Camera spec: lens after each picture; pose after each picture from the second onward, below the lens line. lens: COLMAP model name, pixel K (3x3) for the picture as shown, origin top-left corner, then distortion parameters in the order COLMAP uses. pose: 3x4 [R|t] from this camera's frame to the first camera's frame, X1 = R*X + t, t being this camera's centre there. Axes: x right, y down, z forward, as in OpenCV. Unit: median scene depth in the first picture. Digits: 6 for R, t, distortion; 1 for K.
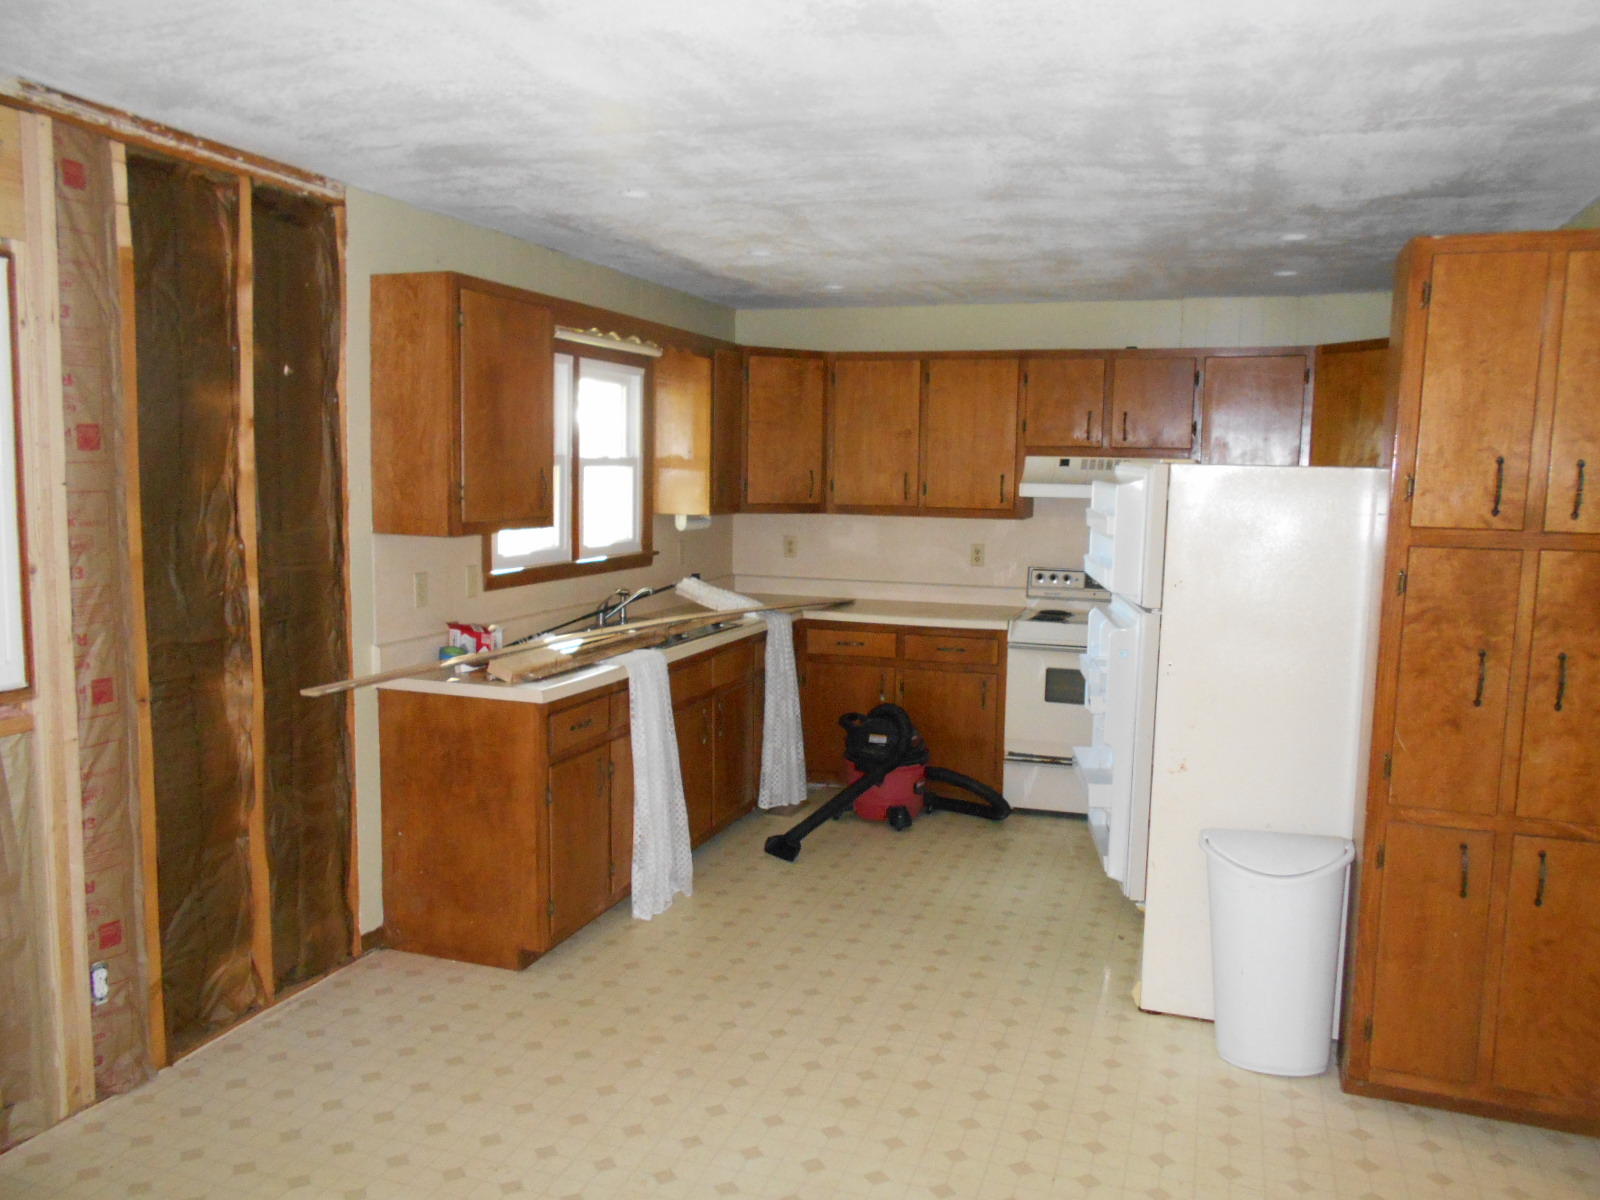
lens RADIAL K [[1274.2, 0, 790.7], [0, 1274.2, 605.9], [0, 0, 1]] dist [-0.003625, 0.004273]
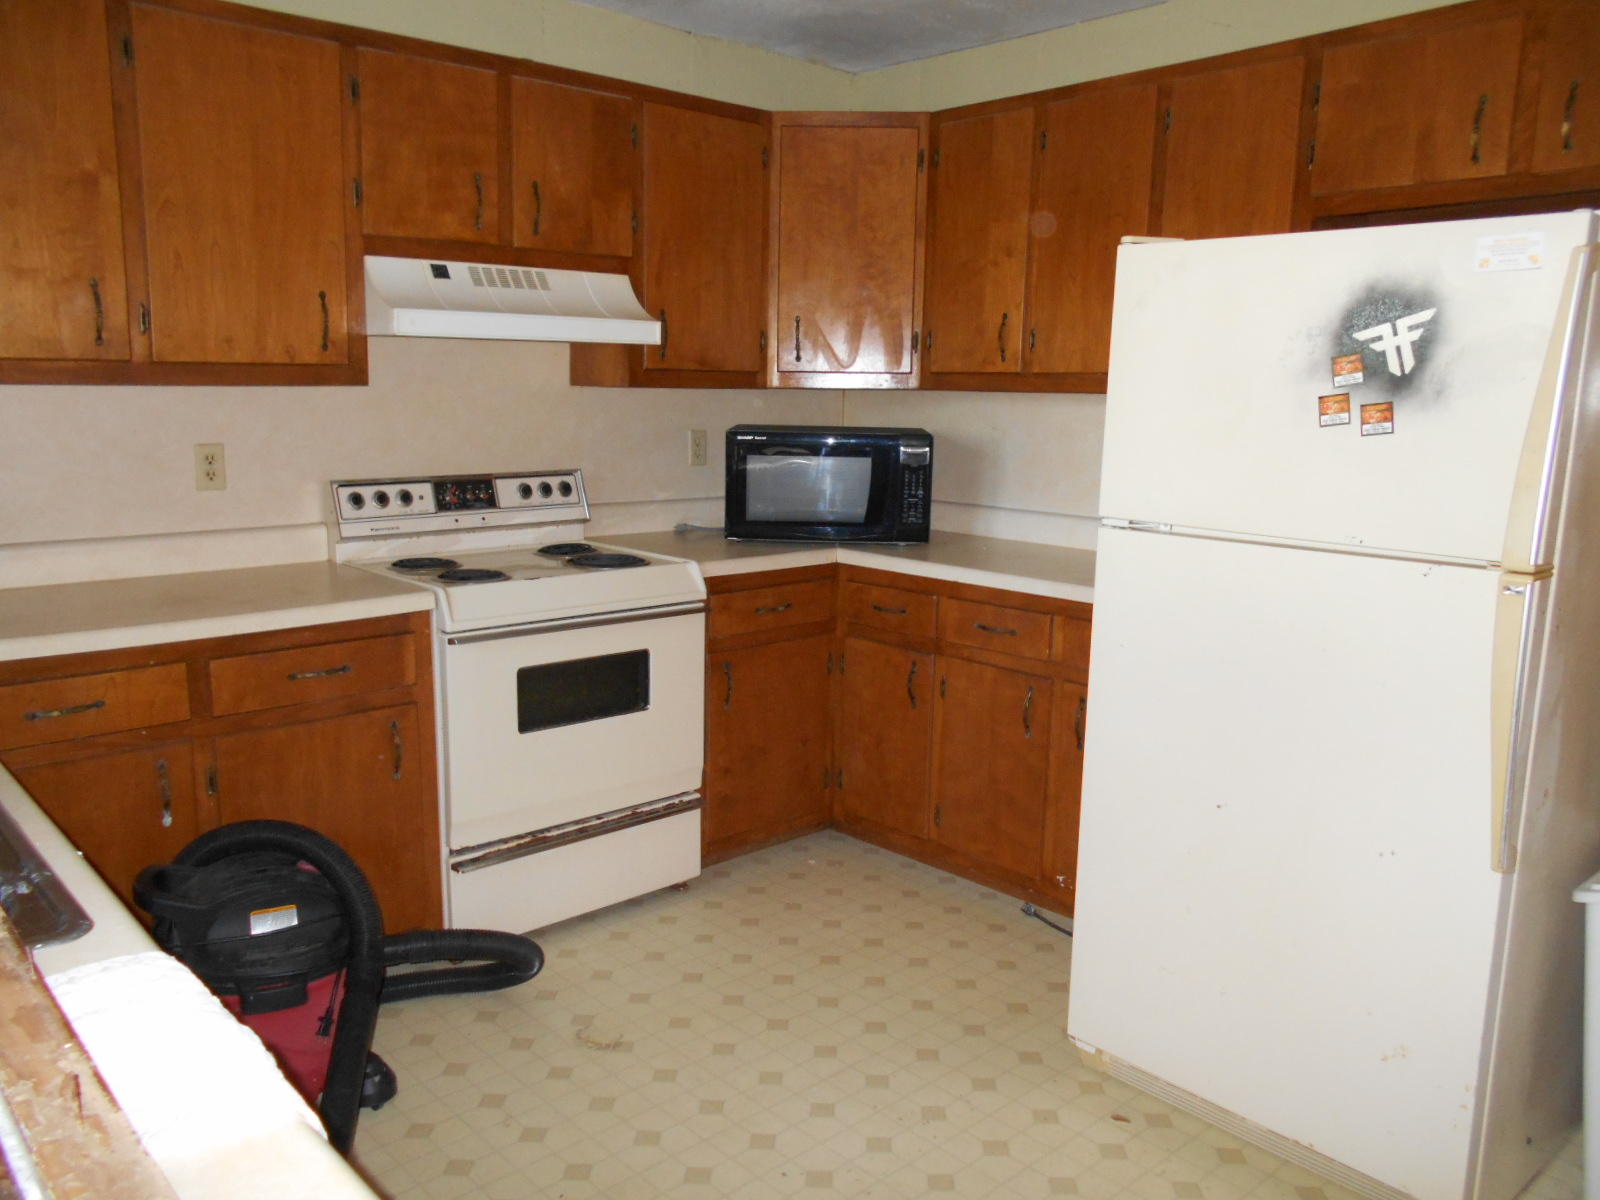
lens RADIAL K [[1274.2, 0, 792.4], [0, 1274.2, 595.6], [0, 0, 1]] dist [-0.003625, 0.004273]
pose [[0.475459, -0.157888, 0.865454, -0.185579], [0.094773, 0.987231, 0.128038, -0.035614], [-0.874618, 0.021145, 0.484351, 0.629706]]
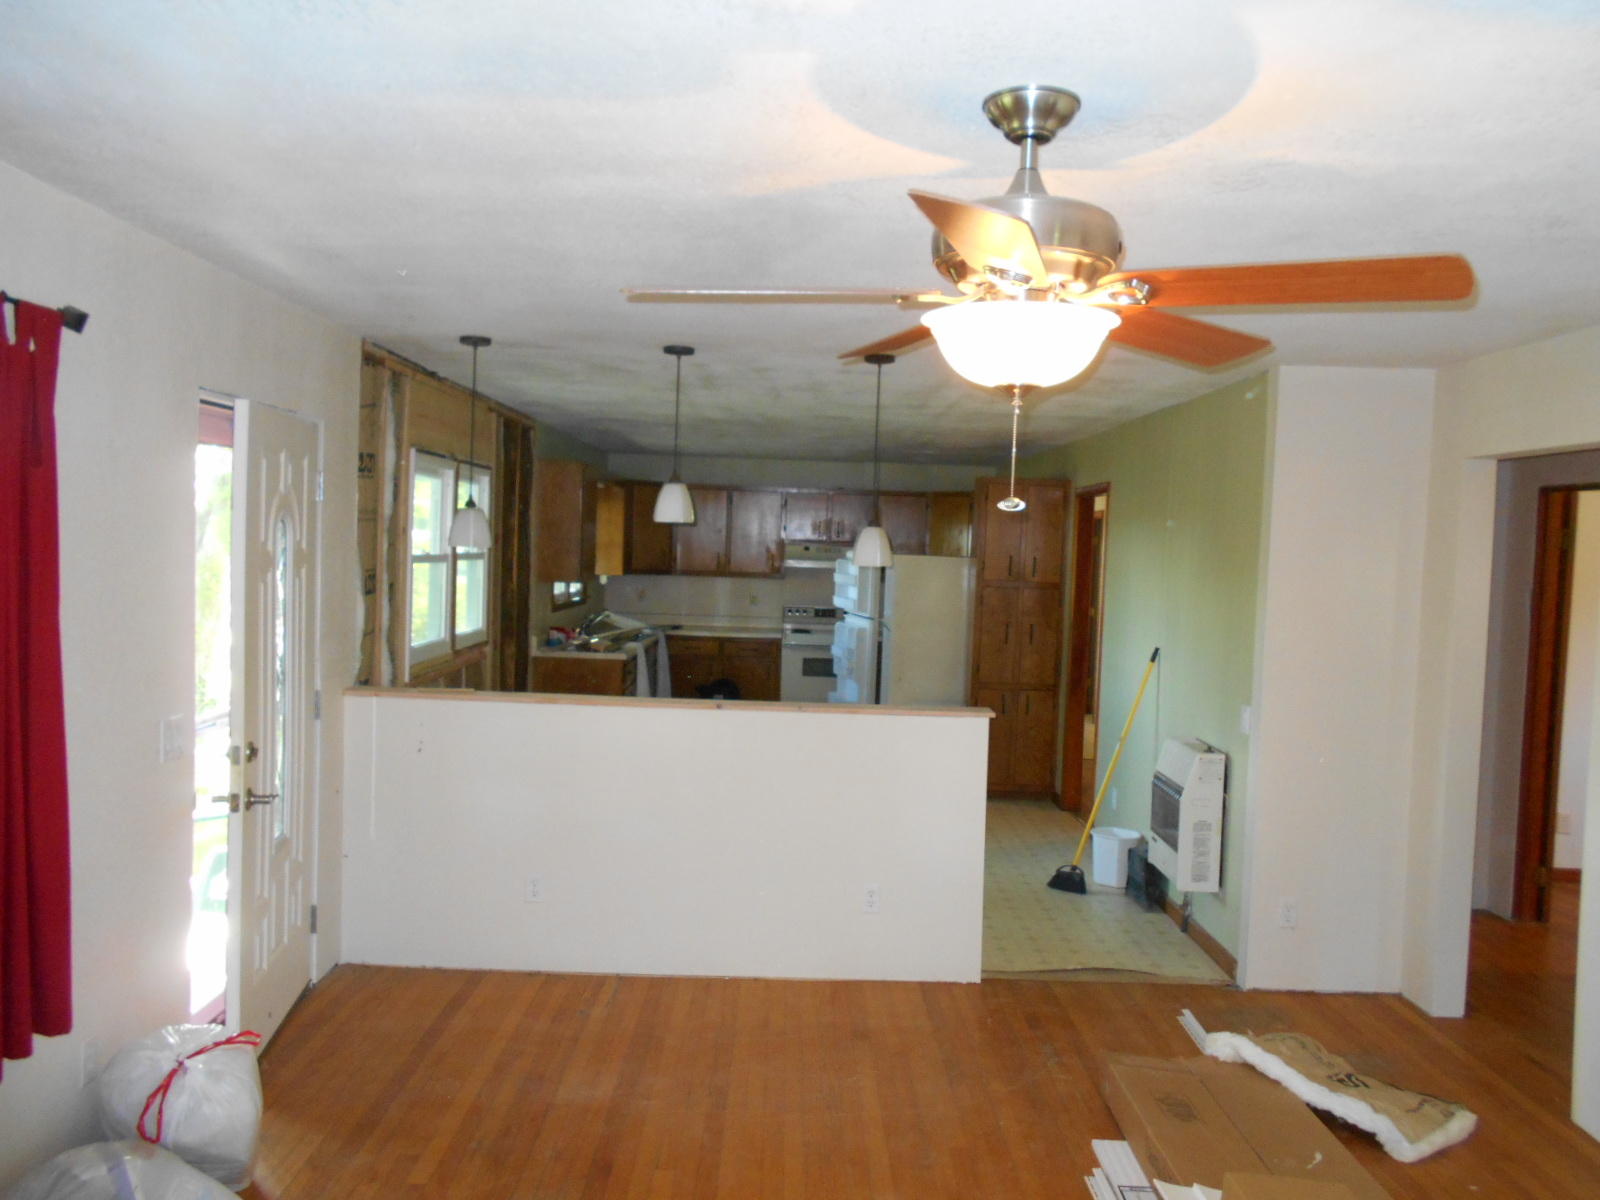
lens RADIAL K [[1274.2, 0, 805.6], [0, 1274.2, 601.7], [0, 0, 1]] dist [-0.003625, 0.004273]
pose [[0.942034, 0.002681, 0.335507, -0.416286], [0.016157, 0.998446, -0.053342, 0.064743], [-0.335129, 0.055671, 0.940526, -0.761009]]
